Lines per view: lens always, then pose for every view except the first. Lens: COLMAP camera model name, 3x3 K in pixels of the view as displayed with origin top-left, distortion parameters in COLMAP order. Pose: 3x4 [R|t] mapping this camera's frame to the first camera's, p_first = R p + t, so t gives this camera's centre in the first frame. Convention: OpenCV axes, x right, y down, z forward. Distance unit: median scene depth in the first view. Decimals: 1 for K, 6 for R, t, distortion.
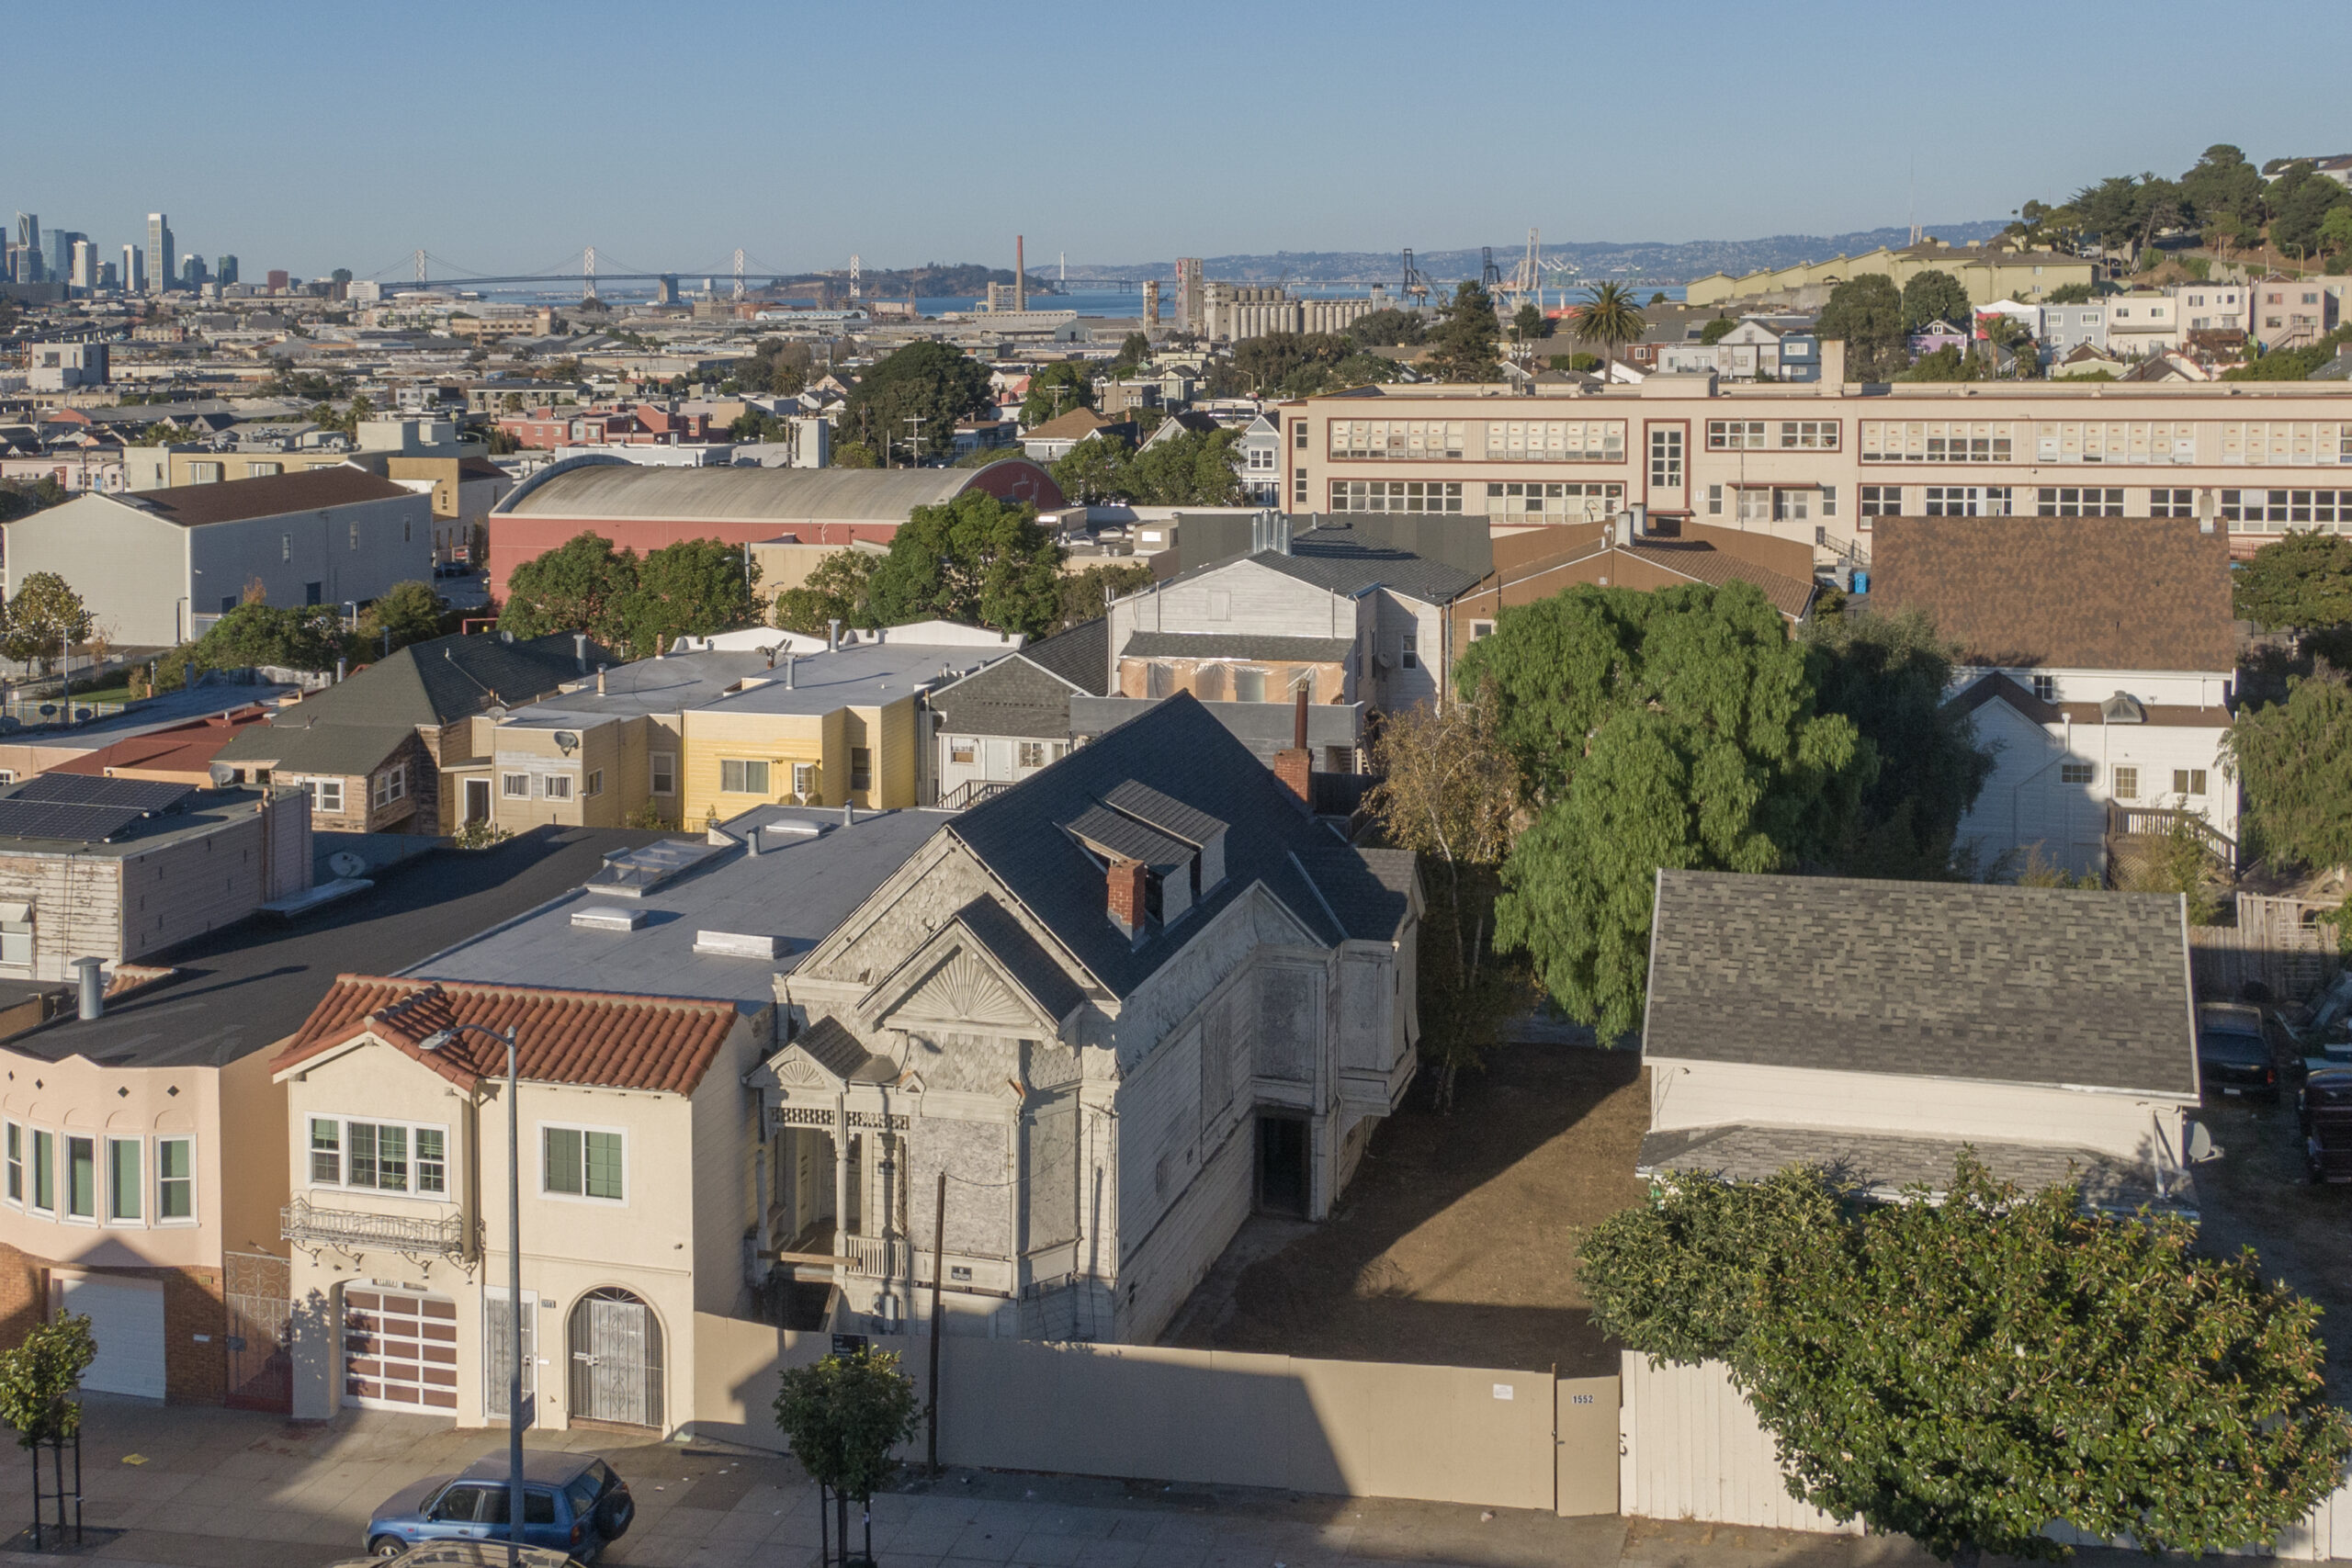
lens RADIAL K [[2850.5, 0, 1148.2], [0, 2850.5, 650.2], [0, 0, 1]] dist [0.038443, -0.042297]
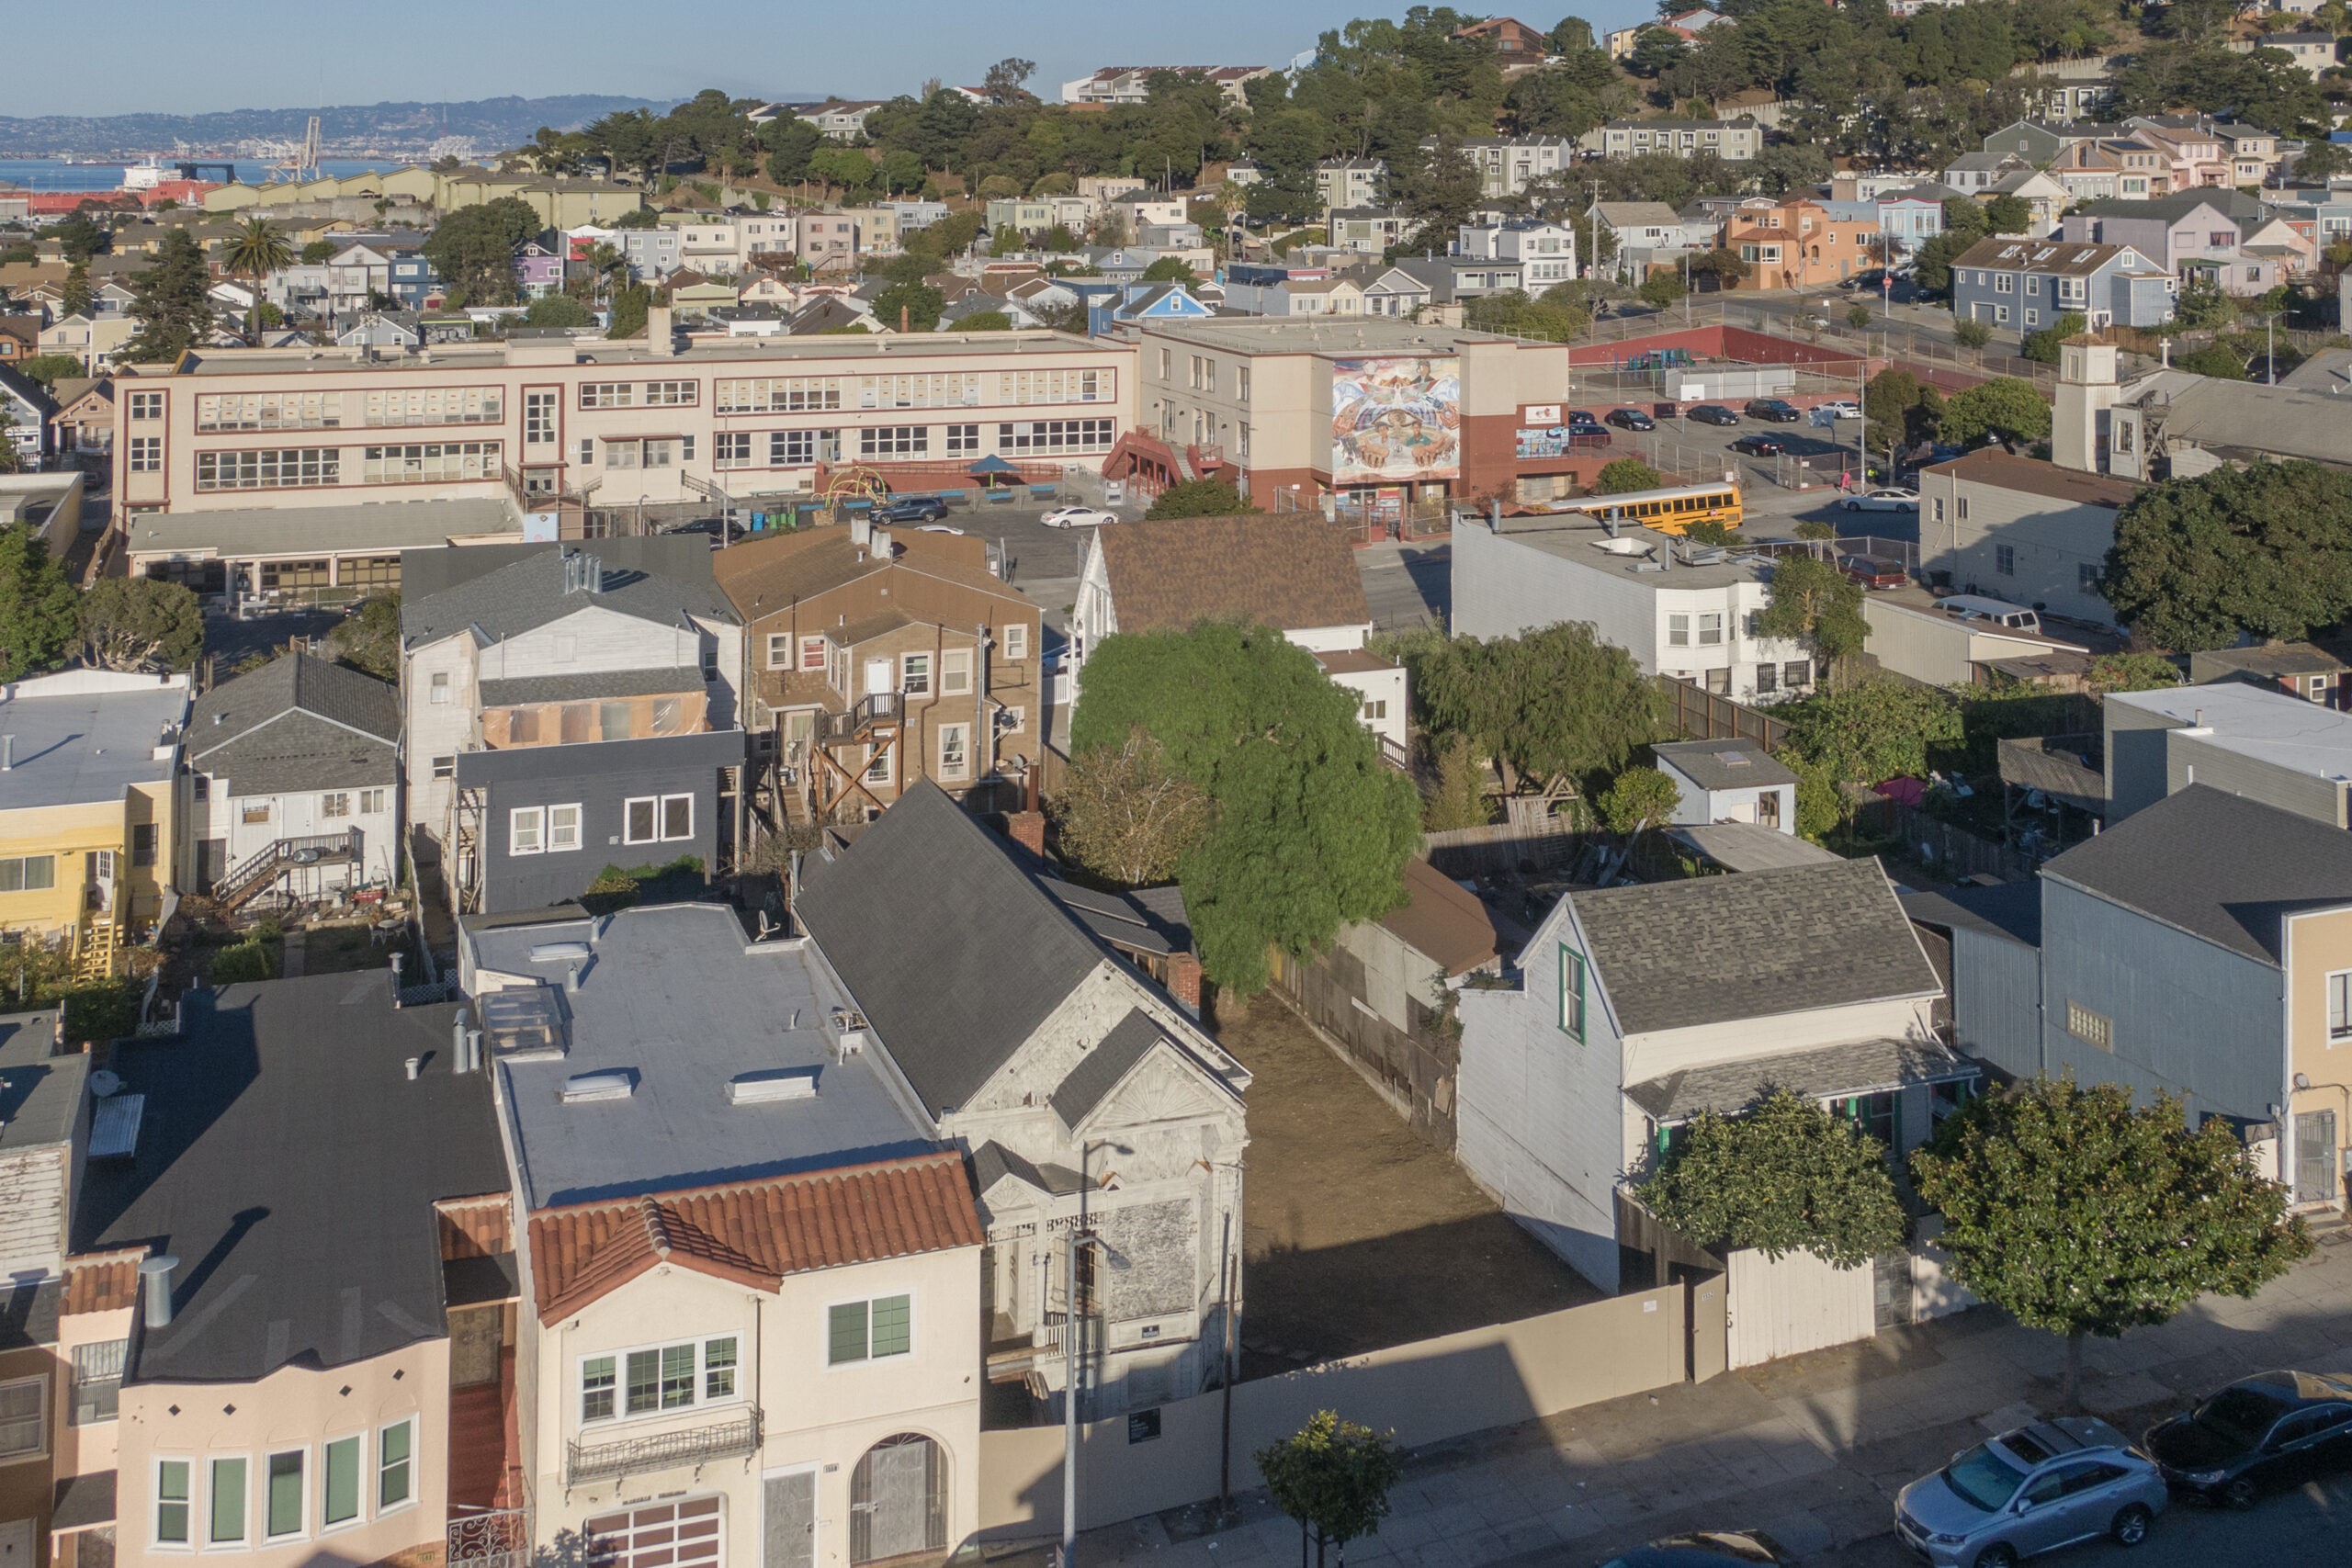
lens RADIAL K [[2536.0, 0, 1390.9], [0, 2536.0, 427.9], [0, 0, 1]] dist [0.017836, 0.002416]
pose [[0.767659, -0.053073, 0.638657, -0.315247], [0.065056, 0.997870, 0.004728, -0.075816], [-0.637548, 0.037920, 0.769477, 0.055342]]
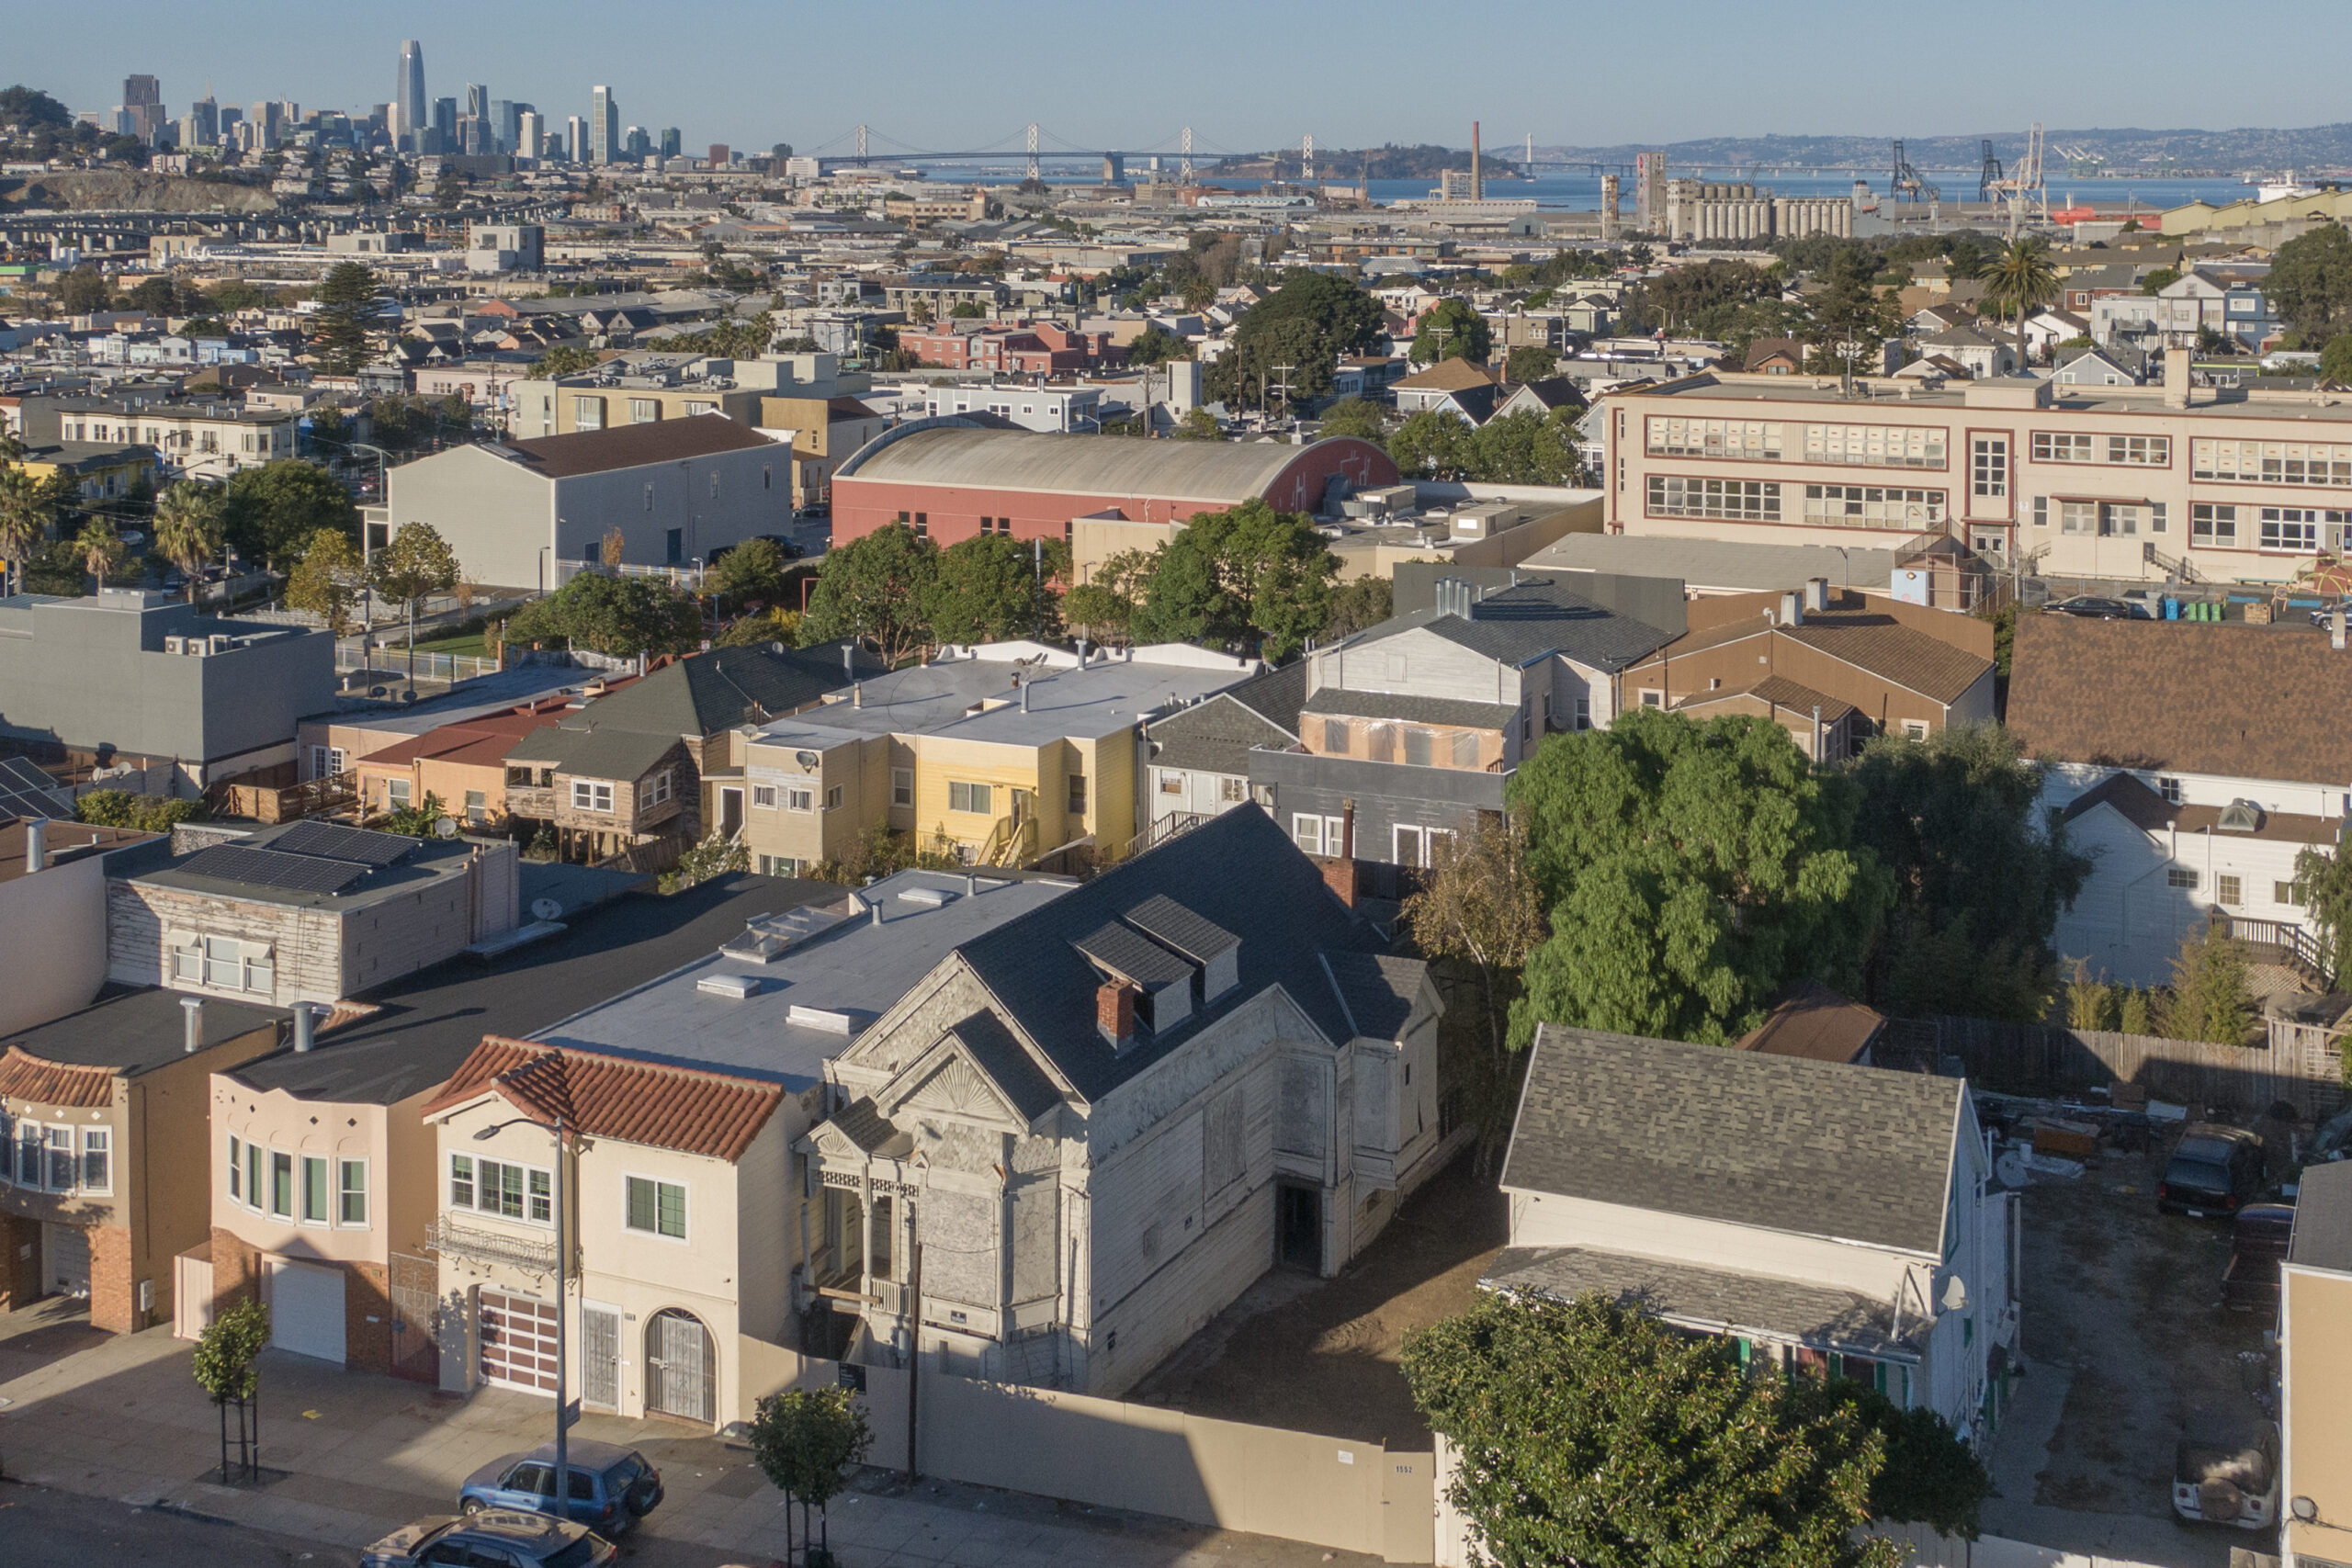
lens RADIAL K [[3030.2, 0, 1178.5], [0, 3030.2, 710.4], [0, 0, 1]] dist [0.041919, -0.021324]
pose [[0.988392, 0.043741, -0.145495, 0.100685], [-0.035439, 0.997618, 0.059173, -0.058580], [0.147737, -0.053329, 0.987588, -0.122015]]
